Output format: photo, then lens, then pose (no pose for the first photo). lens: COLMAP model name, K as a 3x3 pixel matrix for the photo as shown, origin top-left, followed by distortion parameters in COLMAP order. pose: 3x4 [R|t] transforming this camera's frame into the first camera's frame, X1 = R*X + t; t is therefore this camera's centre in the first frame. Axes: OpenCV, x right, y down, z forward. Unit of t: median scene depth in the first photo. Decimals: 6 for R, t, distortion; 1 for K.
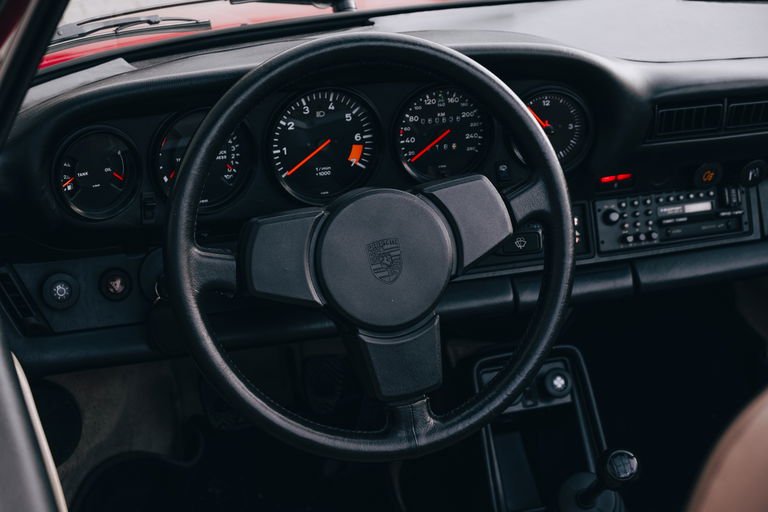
lens RADIAL K [[1577.1, 0, 384.0], [0, 1577.1, 255.6], [0, 0, 1]] dist [-0.030326, 0.000000]
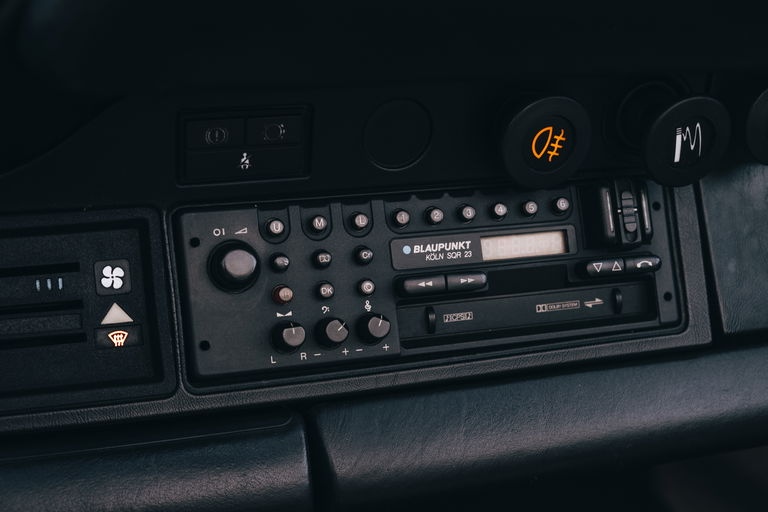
lens RADIAL K [[1213.2, 0, 385.5], [0, 1213.2, 254.2], [0, 0, 1]] dist [-0.112403, 0.000000]
pose [[0.999860, 0.005732, -0.015710, 0.178172], [-0.007500, 0.993350, -0.114892, 0.000798], [0.014947, 0.114993, 0.993254, 0.761250]]
